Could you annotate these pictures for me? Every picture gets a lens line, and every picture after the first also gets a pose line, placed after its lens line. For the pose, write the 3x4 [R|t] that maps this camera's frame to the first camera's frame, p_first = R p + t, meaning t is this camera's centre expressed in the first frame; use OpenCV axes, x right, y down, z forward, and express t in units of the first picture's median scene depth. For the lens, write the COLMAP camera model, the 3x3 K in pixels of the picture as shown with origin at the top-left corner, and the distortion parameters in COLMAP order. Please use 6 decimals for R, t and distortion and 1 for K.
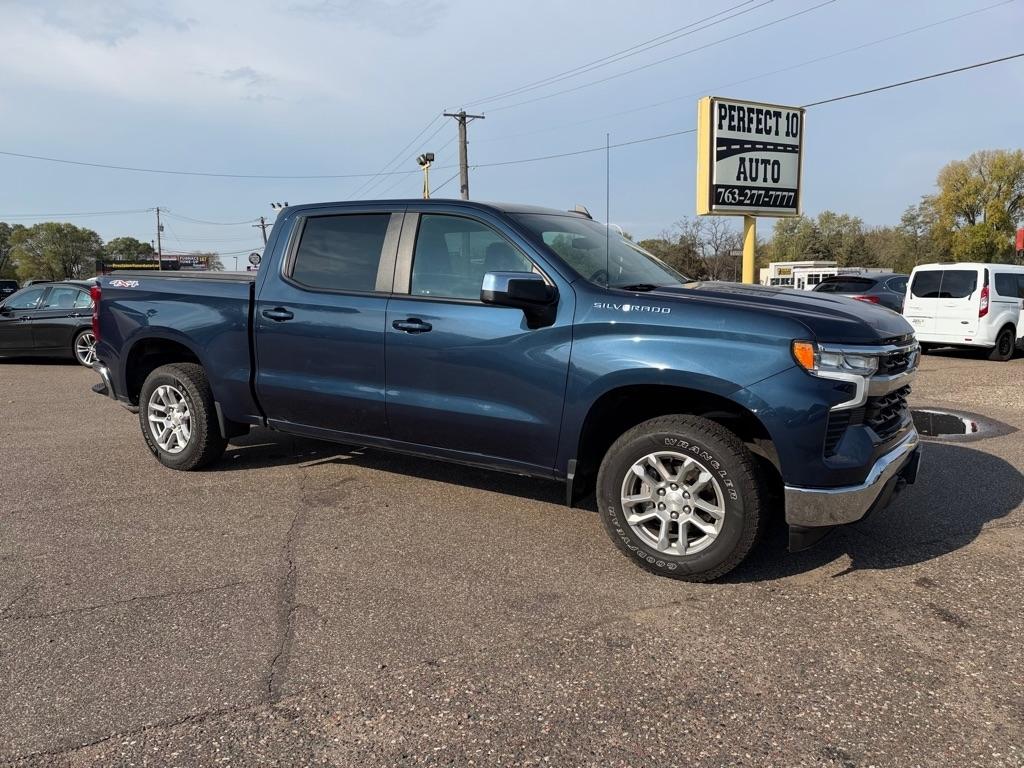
lens RADIAL K [[737.3, 0, 512.0], [0, 737.3, 384.0], [0, 0, 1]] dist [0.003449, -0.055111]
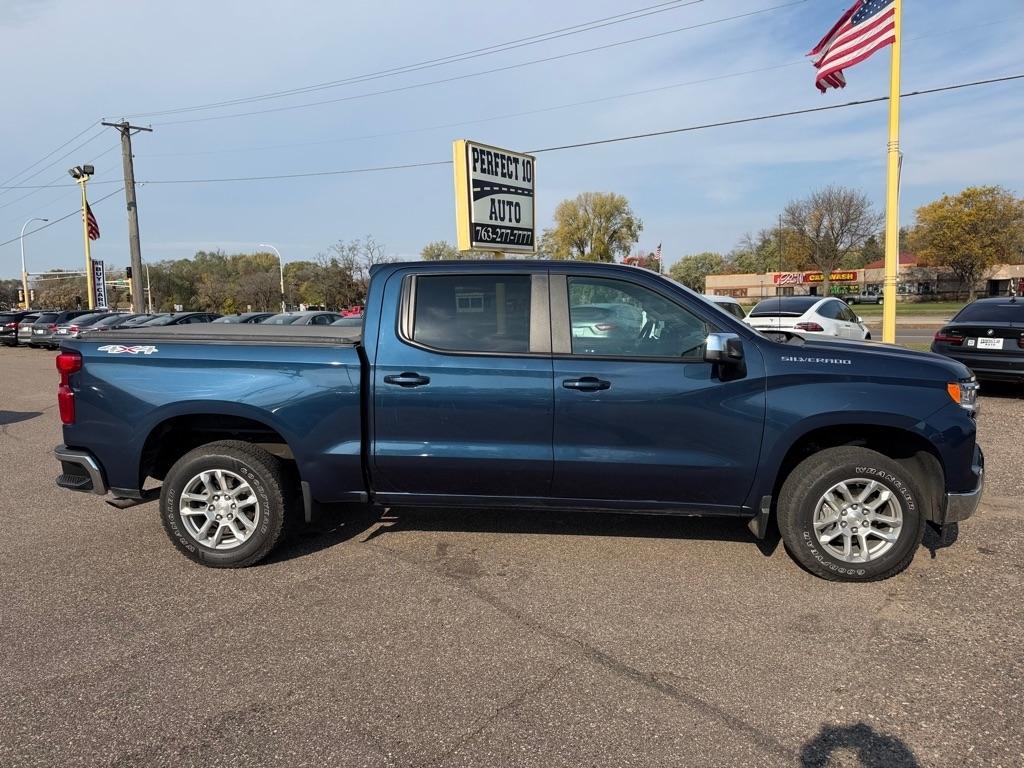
lens RADIAL K [[737.0, 0, 519.1], [0, 737.0, 386.0], [0, 0, 1]] dist [0.022497, -0.042137]
pose [[0.890755, -0.060177, 0.450483, -0.157630], [0.074074, 0.997164, -0.013265, -0.016442], [-0.448407, 0.045185, 0.892686, 0.028903]]
